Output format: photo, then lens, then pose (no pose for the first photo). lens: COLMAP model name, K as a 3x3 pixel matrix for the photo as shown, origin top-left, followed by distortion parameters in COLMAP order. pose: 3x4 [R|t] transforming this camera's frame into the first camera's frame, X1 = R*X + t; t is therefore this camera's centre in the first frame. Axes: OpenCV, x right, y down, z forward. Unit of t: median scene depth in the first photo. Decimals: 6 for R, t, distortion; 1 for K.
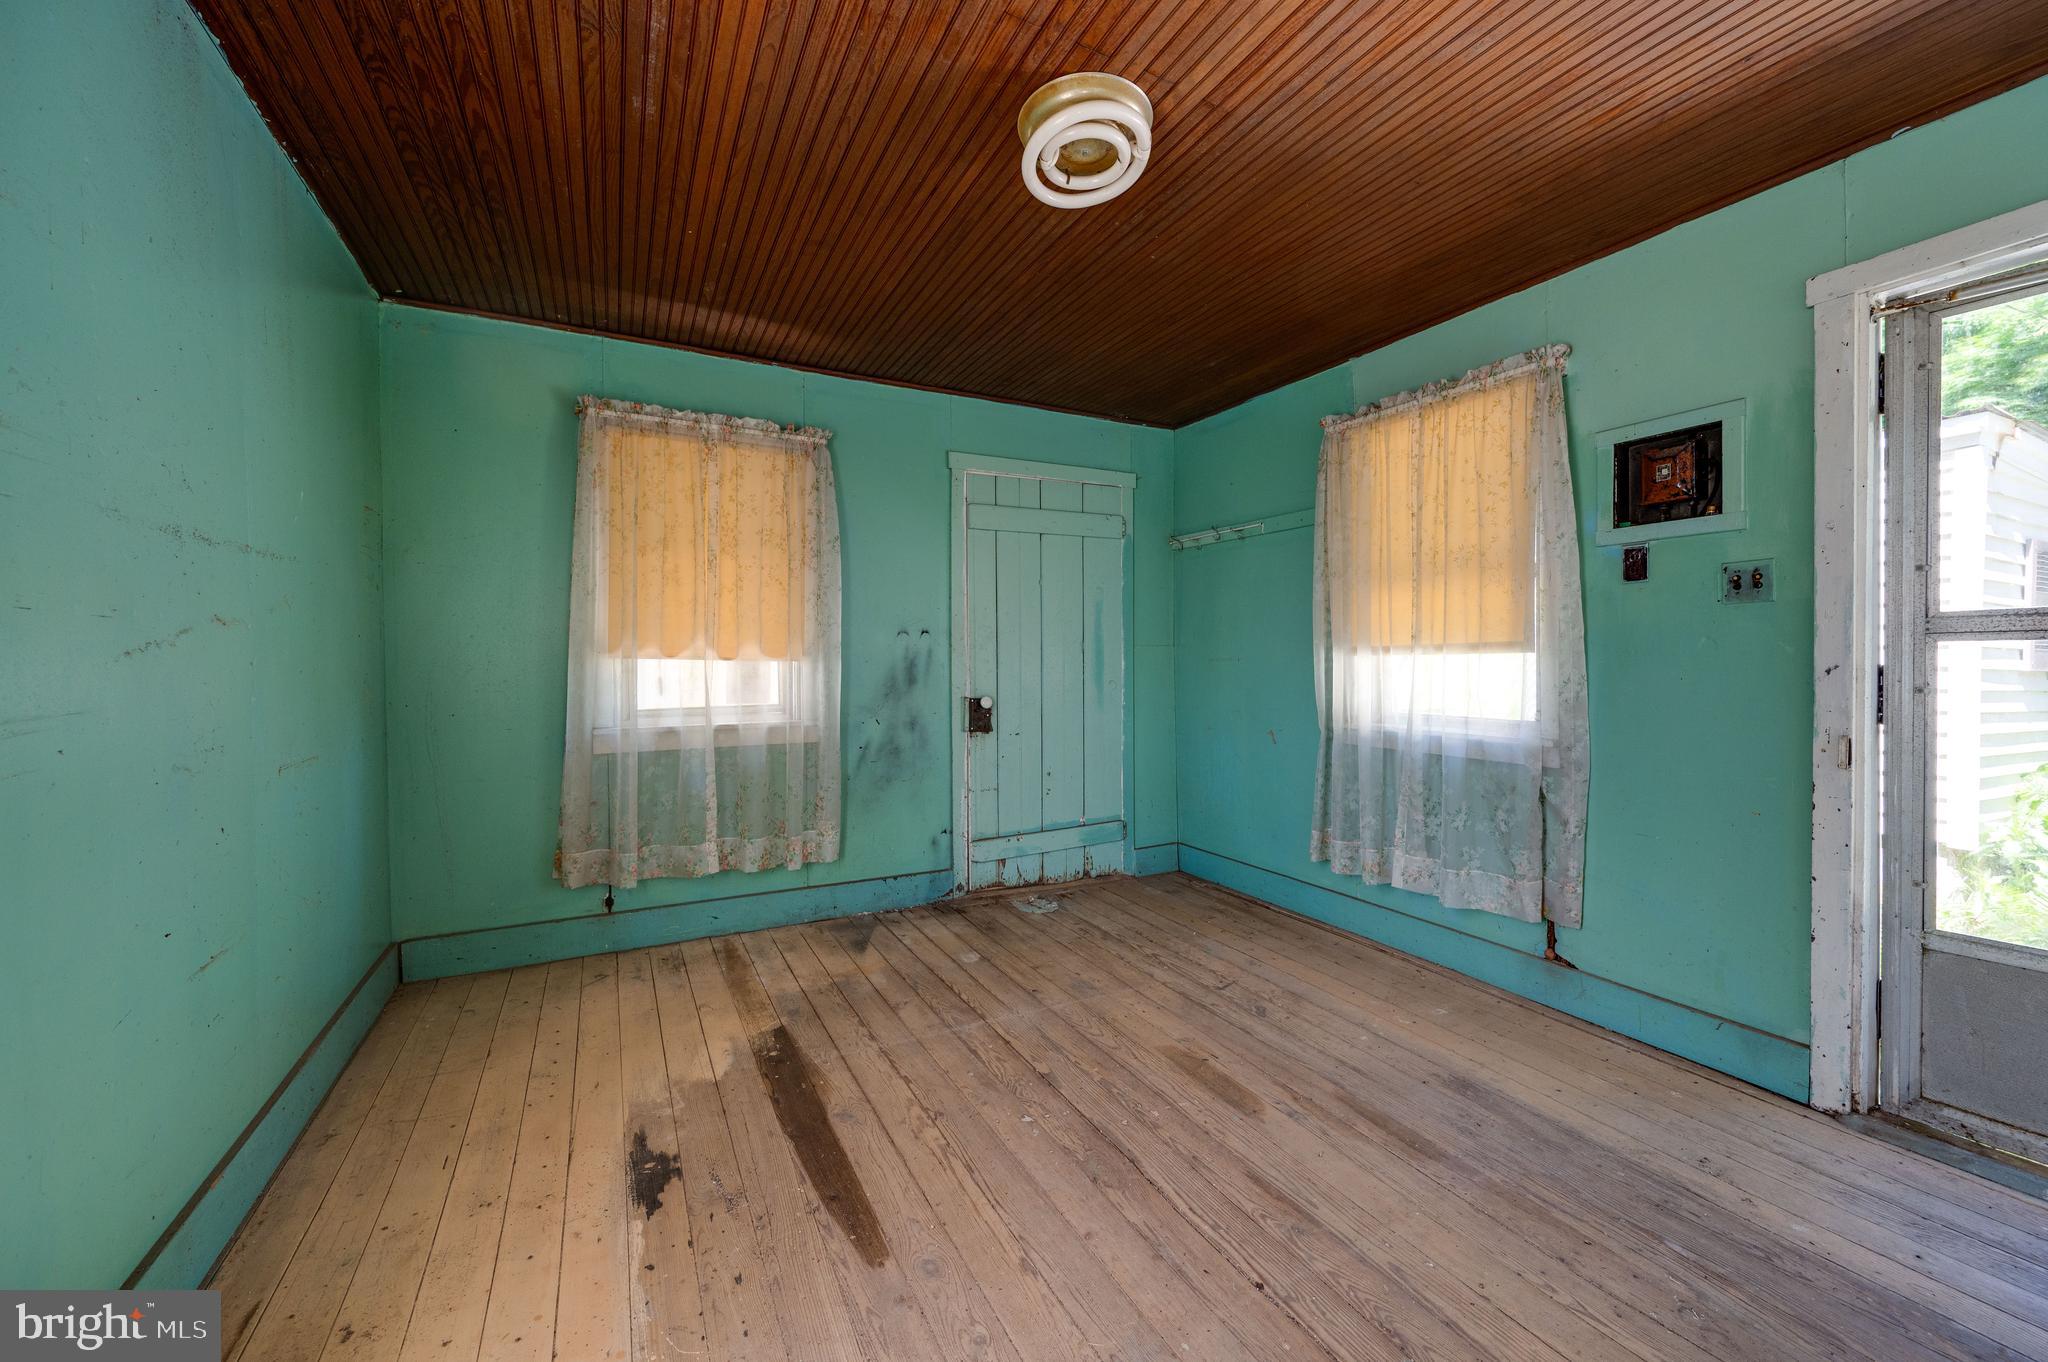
lens RADIAL K [[826.9, 0, 1044.1], [0, 826.9, 675.6], [0, 0, 1]] dist [-0.002159, -0.000450]
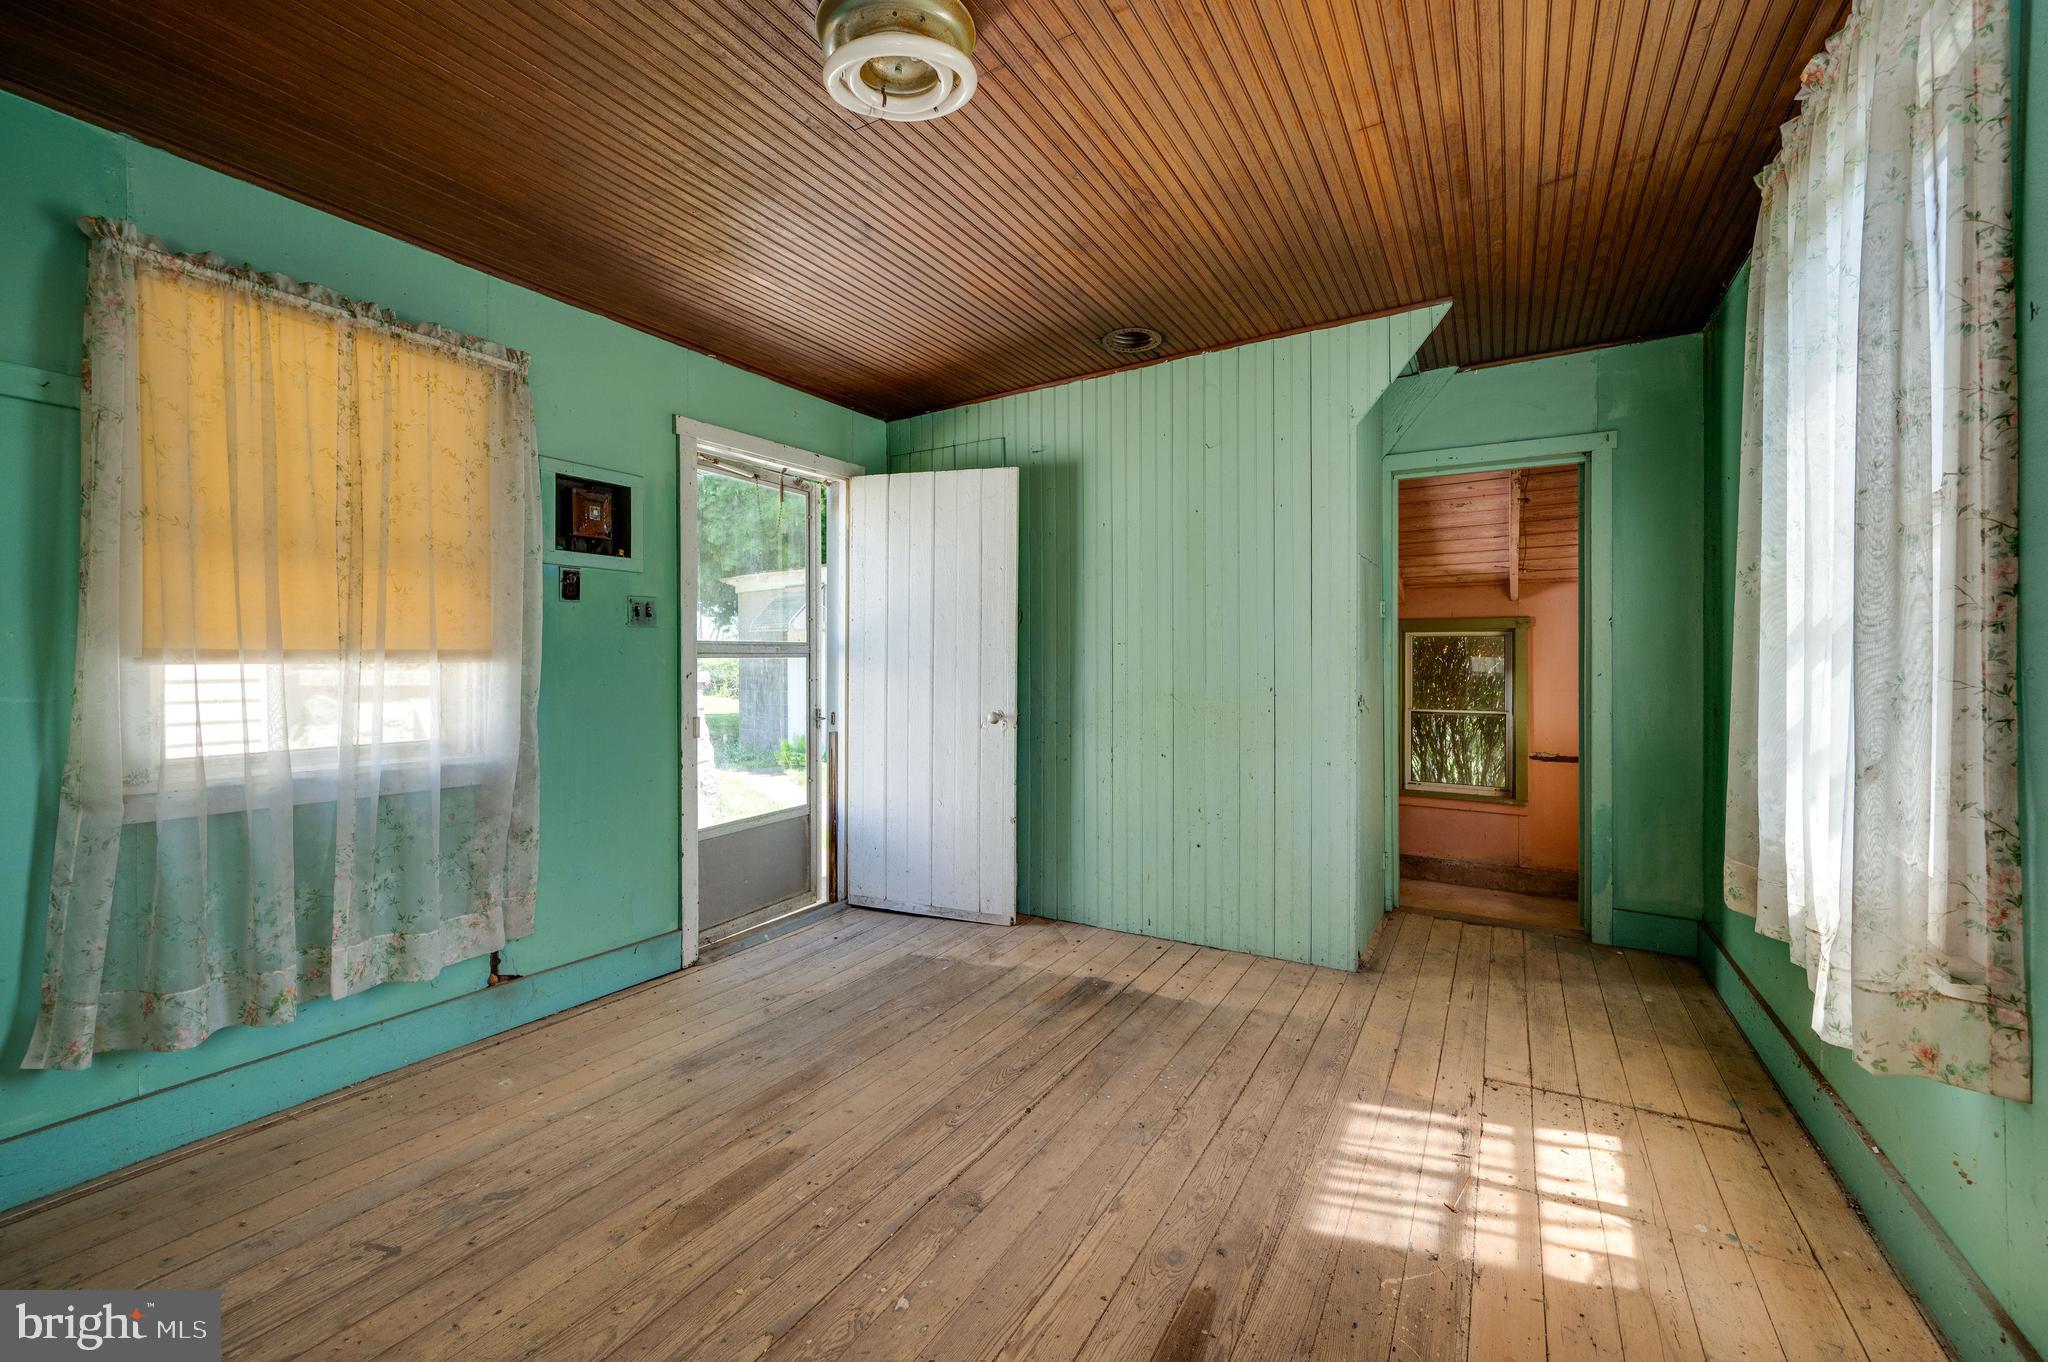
lens RADIAL K [[826.9, 0, 1042.3], [0, 826.9, 666.6], [0, 0, 1]] dist [-0.002159, -0.000450]
pose [[-0.541320, 0.004377, 0.840805, -0.619765], [0.024006, 0.999659, 0.010251, -0.020819], [-0.840474, 0.025733, -0.541241, 1.135128]]
